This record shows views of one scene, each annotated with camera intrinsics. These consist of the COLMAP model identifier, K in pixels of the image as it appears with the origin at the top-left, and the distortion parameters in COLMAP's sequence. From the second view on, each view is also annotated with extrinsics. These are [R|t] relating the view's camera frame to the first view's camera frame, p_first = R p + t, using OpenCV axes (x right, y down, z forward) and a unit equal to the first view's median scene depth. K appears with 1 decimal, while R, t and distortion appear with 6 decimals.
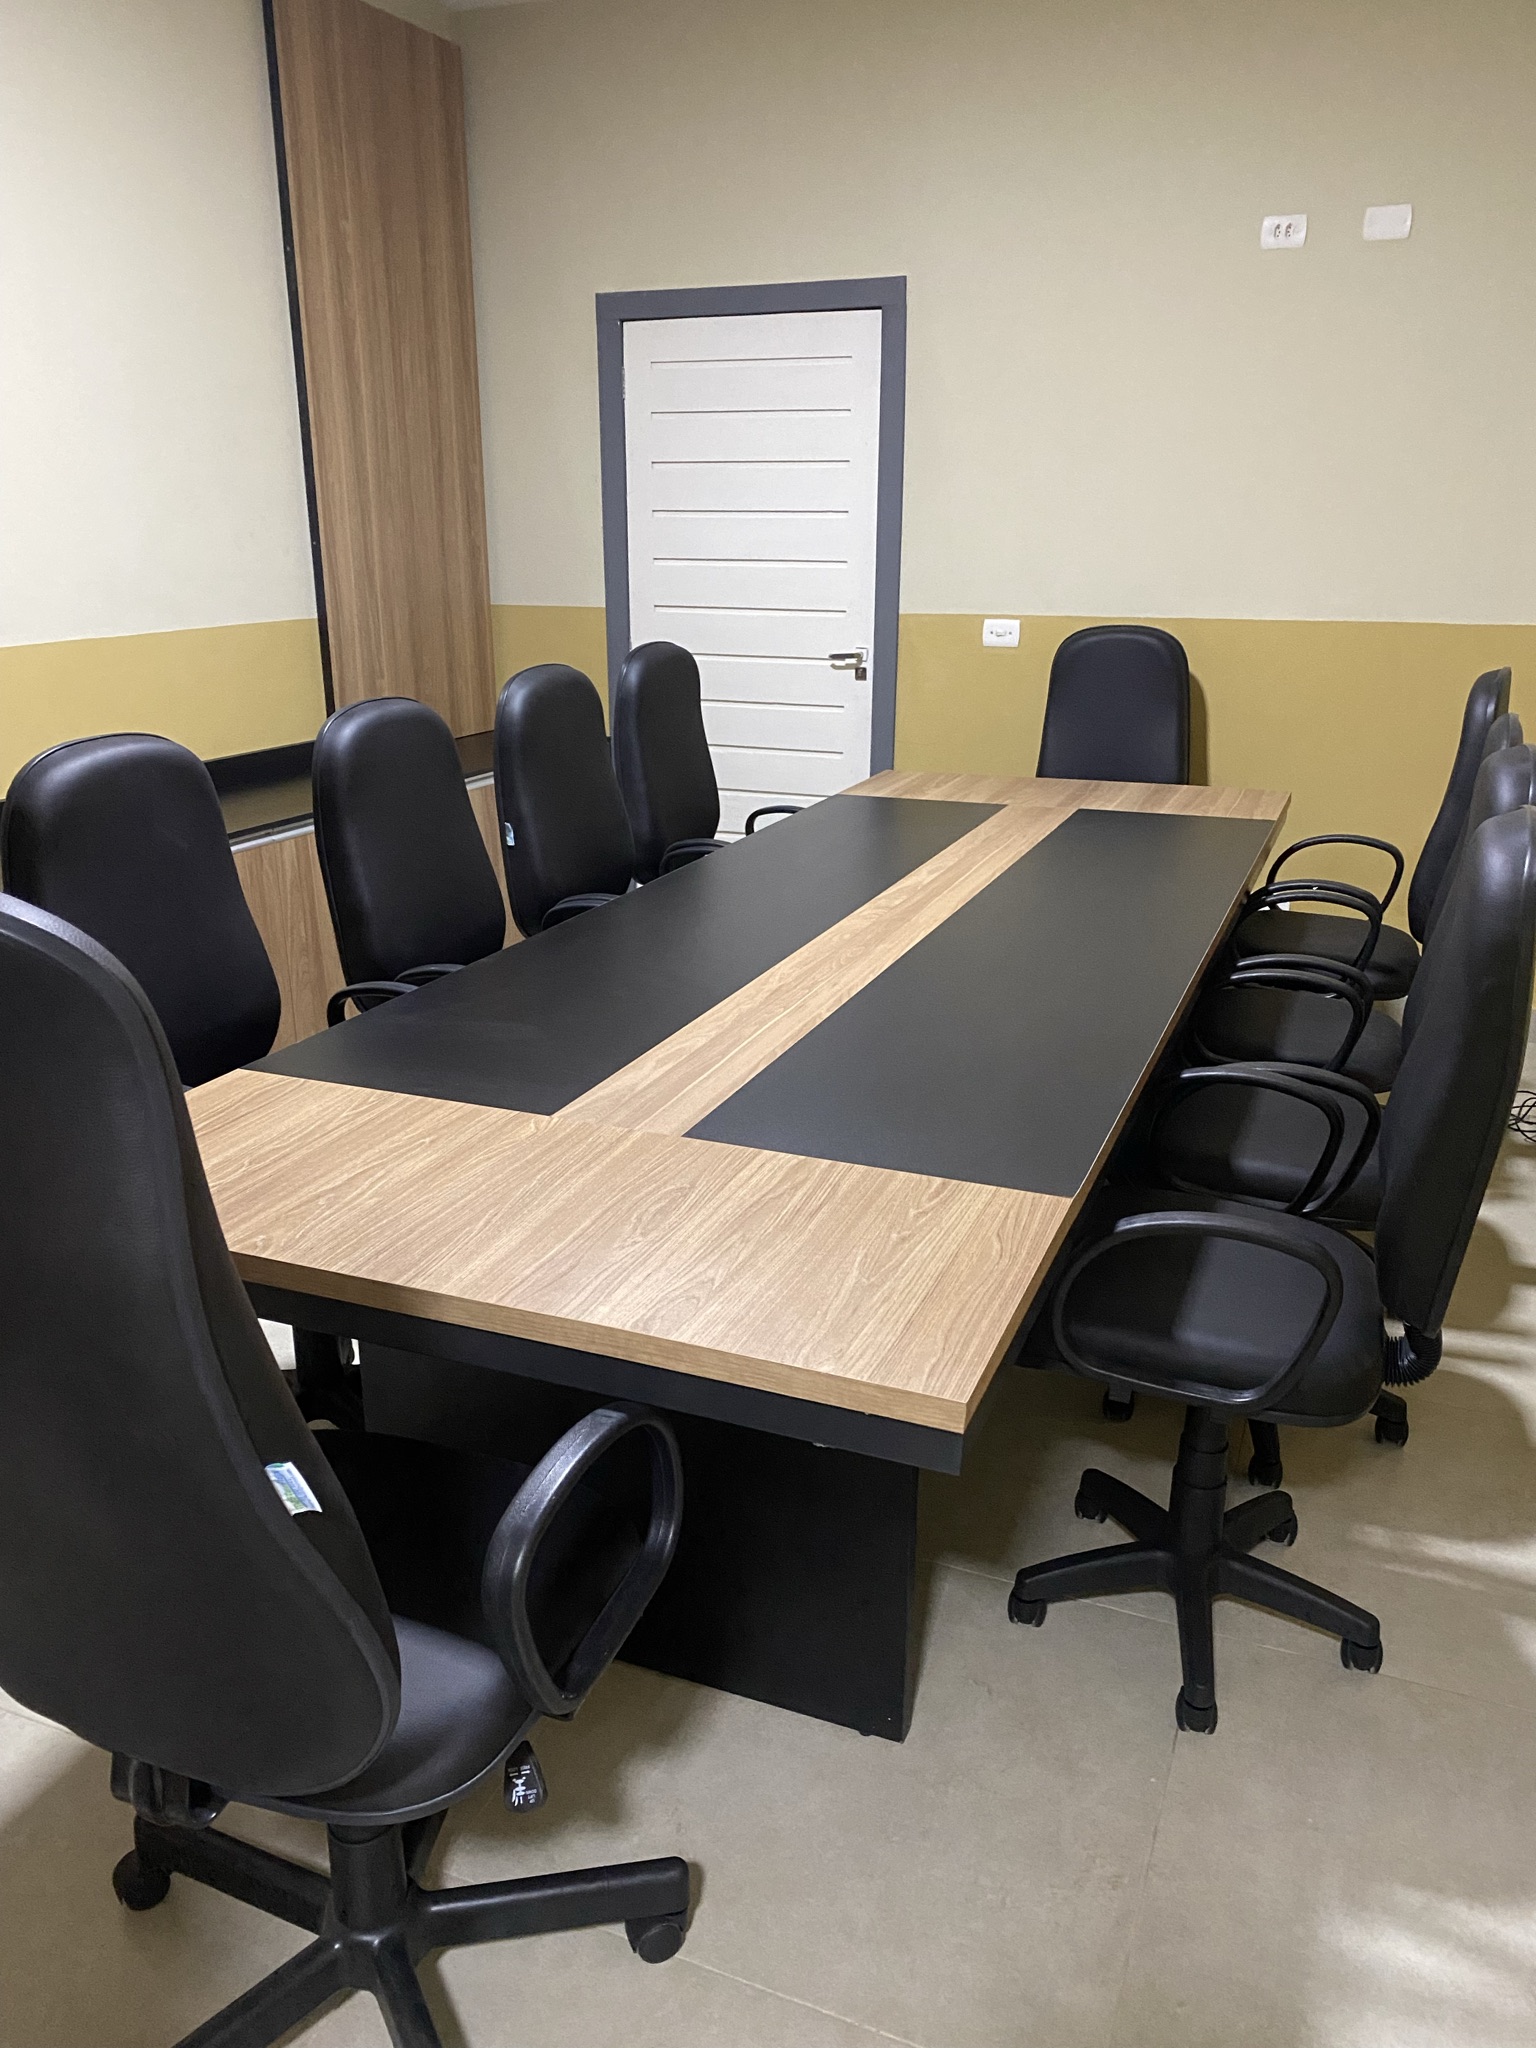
lens RADIAL K [[1575.6, 0, 768.0], [0, 1575.6, 1024.0], [0, 0, 1]] dist [0.069347, -0.136130]
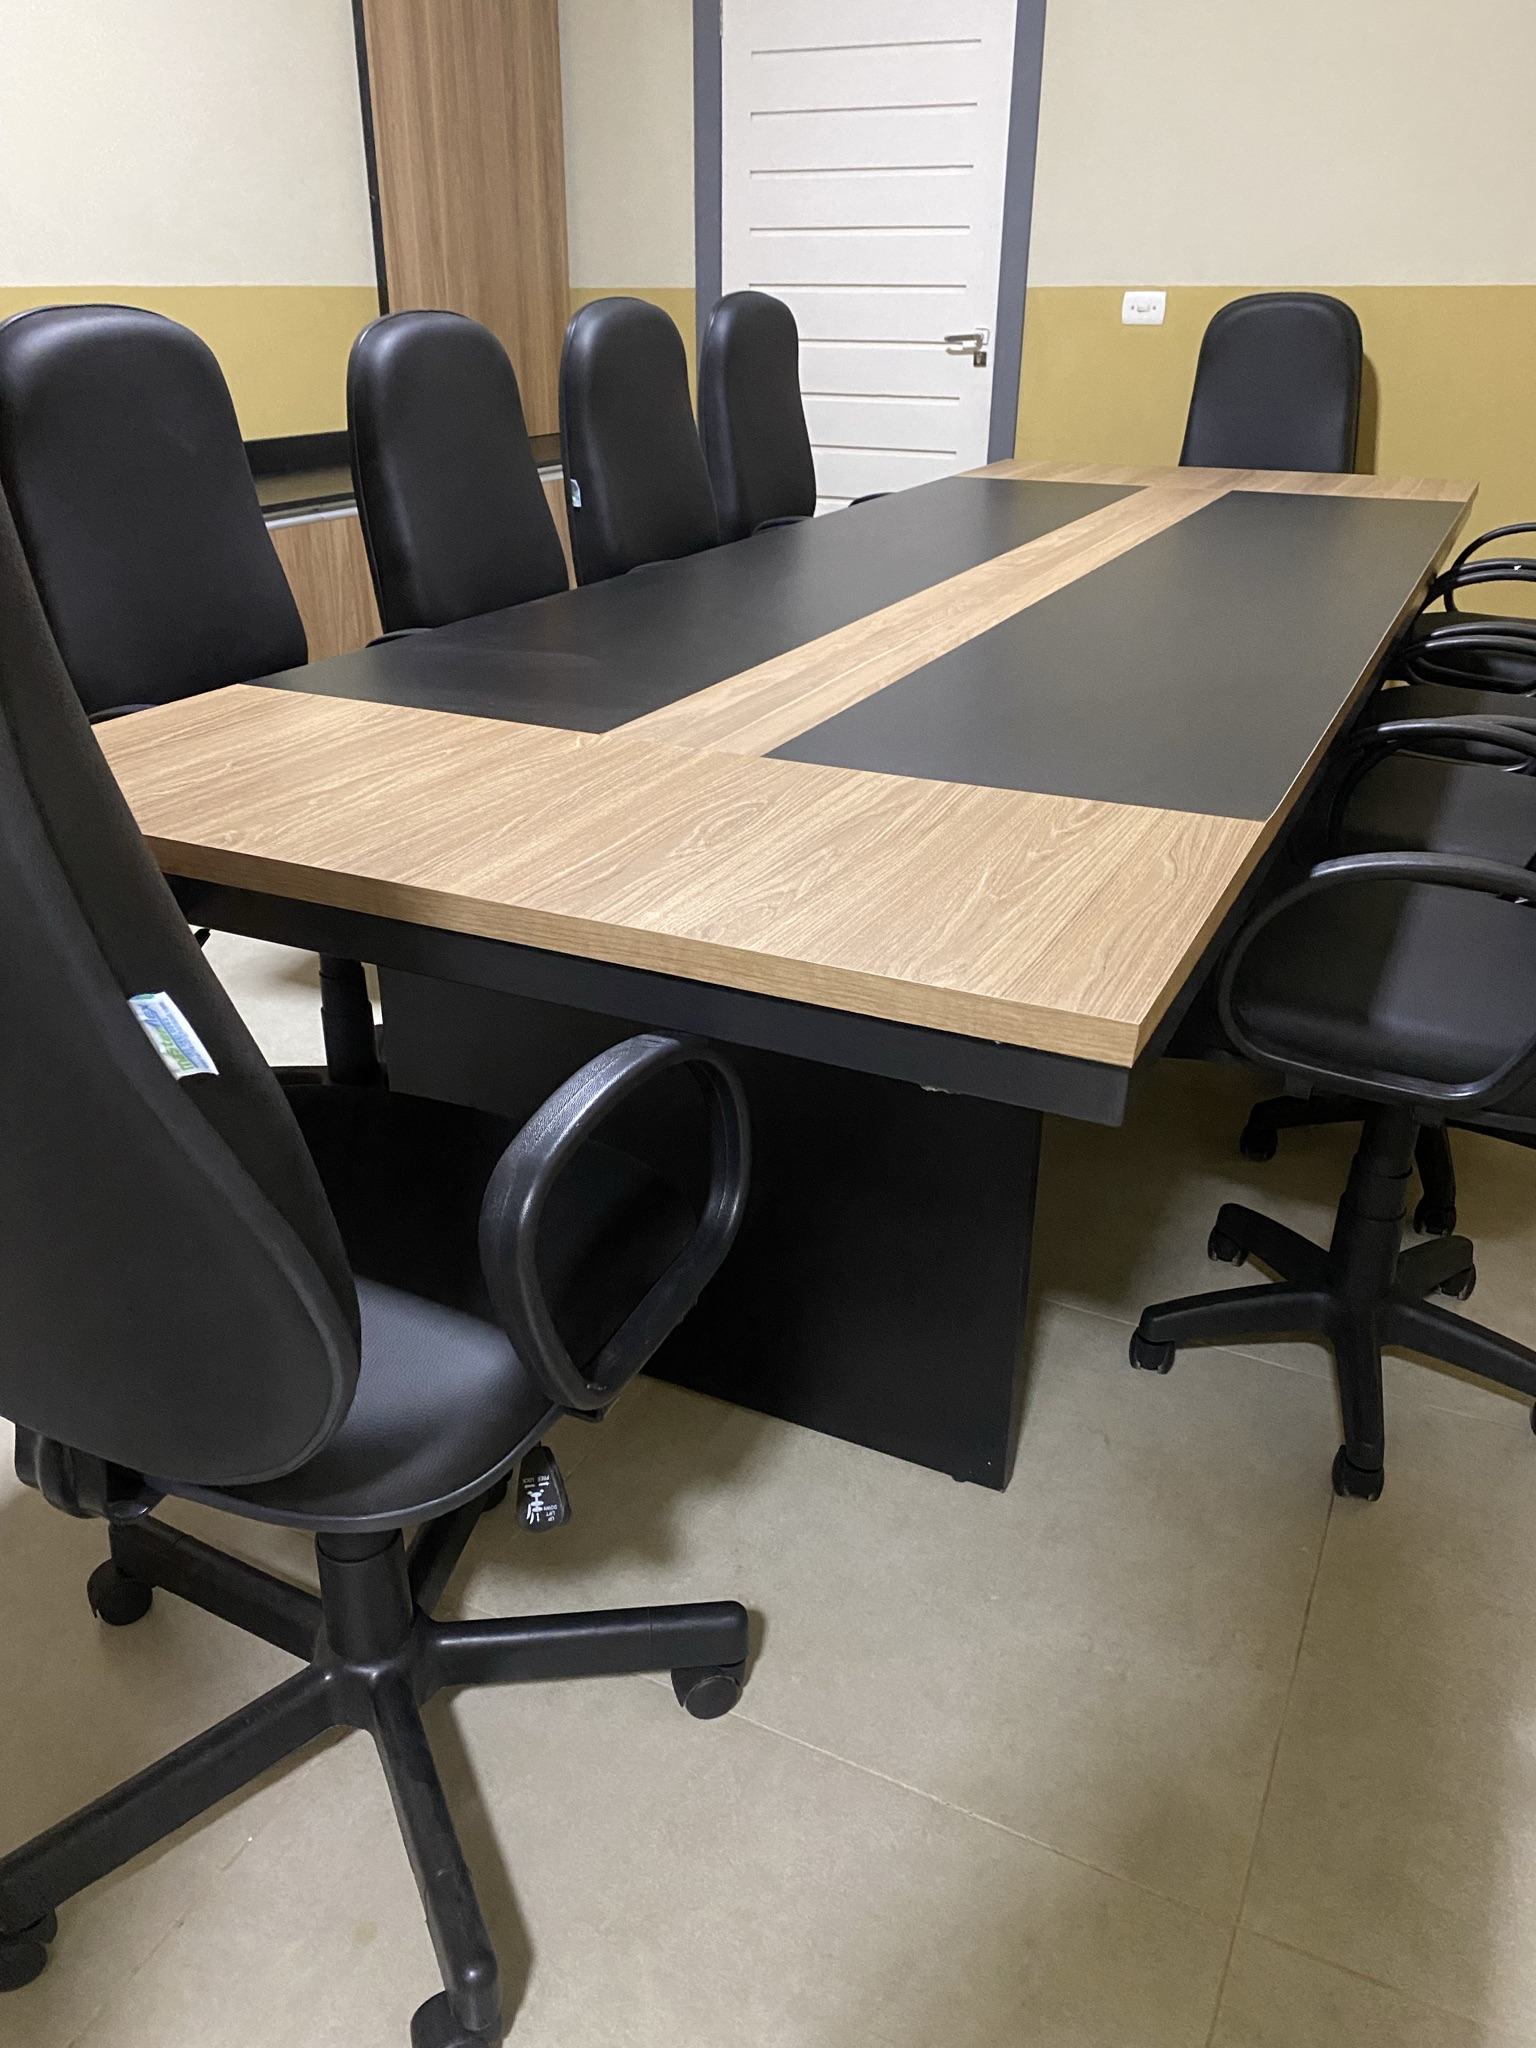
lens RADIAL K [[1588.5, 0, 740.4], [0, 1588.5, 994.4], [0, 0, 1]] dist [0.080473, -0.234646]
pose [[0.997102, 0.032570, -0.068757, -0.005258], [-0.024823, 0.993548, 0.110665, 0.102296], [0.071918, -0.108637, 0.991477, 0.179996]]
